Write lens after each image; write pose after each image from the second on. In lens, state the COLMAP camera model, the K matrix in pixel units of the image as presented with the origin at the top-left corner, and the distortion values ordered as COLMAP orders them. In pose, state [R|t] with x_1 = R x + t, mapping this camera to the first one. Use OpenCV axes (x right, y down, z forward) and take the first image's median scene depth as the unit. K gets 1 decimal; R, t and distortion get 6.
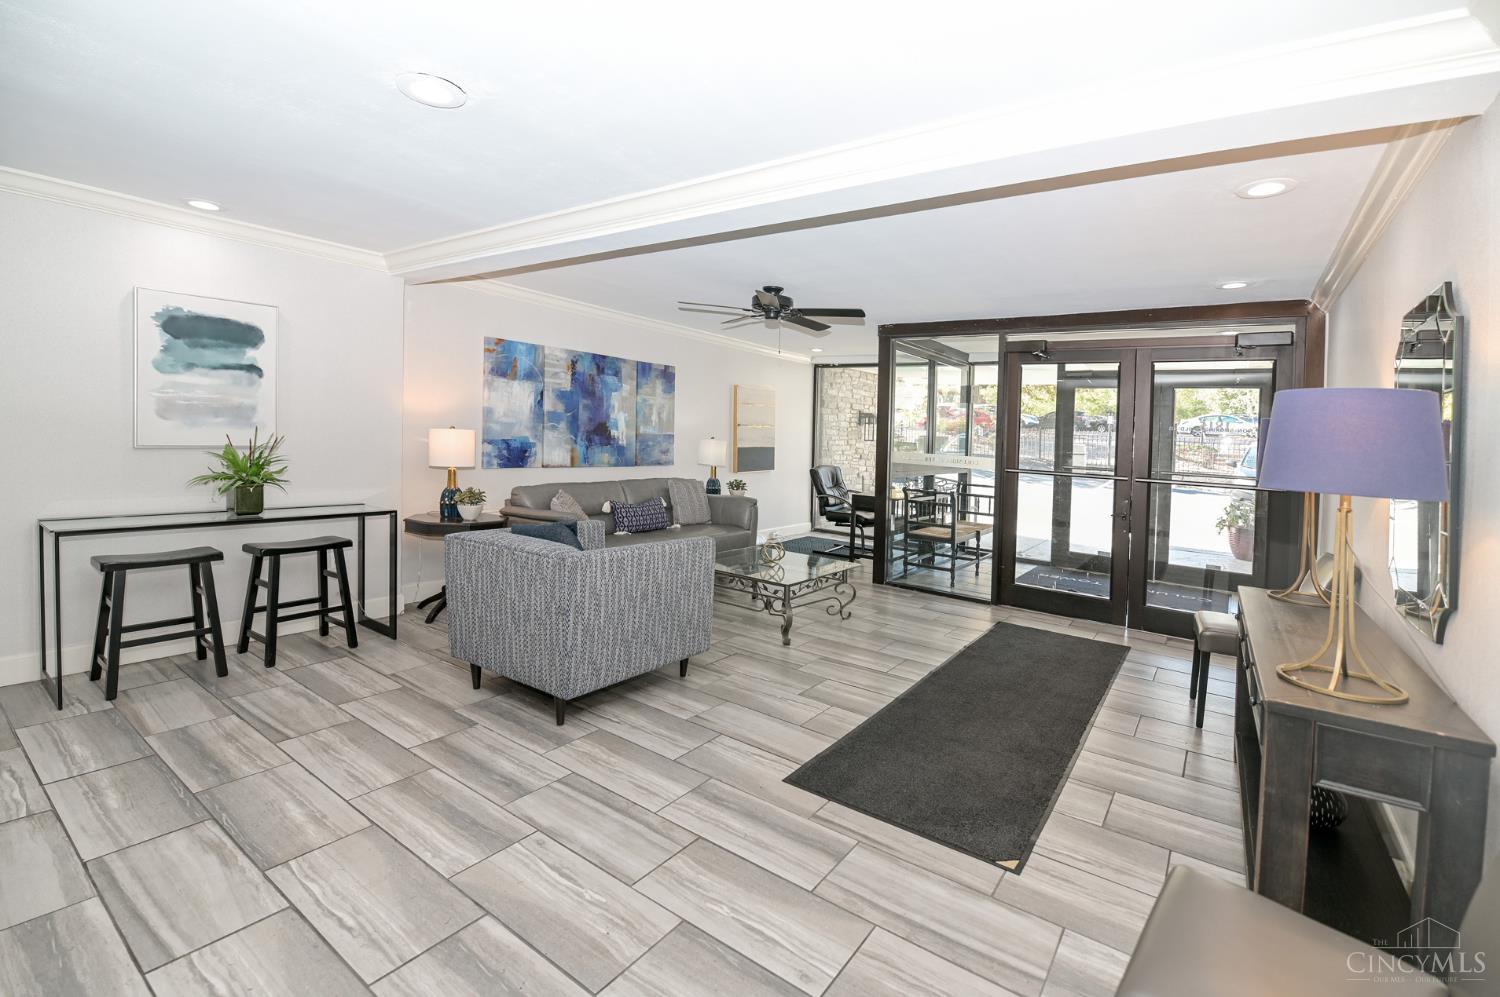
lens RADIAL K [[673.5, 0, 729.3], [0, 673.5, 435.7], [0, 0, 1]] dist [-0.000095, -0.012596]
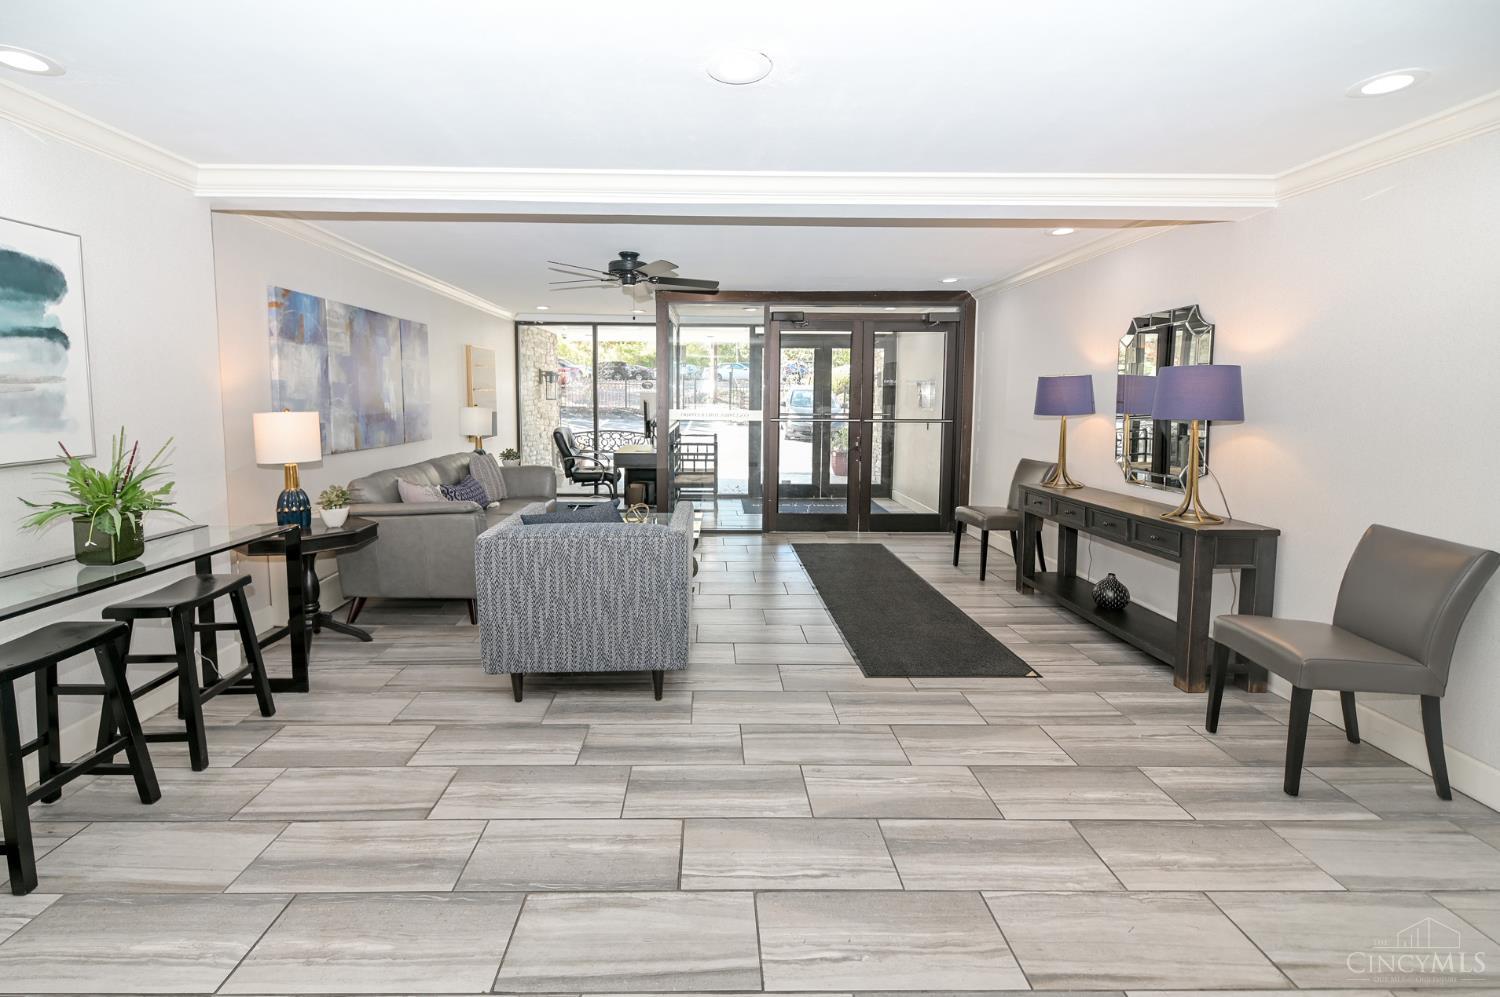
lens RADIAL K [[697.5, 0, 721.7], [0, 697.5, 443.4], [0, 0, 1]] dist [0.004524, -0.000385]
pose [[0.796474, -0.084902, 0.598682, -0.614534], [0.037620, 0.995133, 0.091077, -0.035211], [-0.603501, -0.050018, 0.795792, 0.103844]]
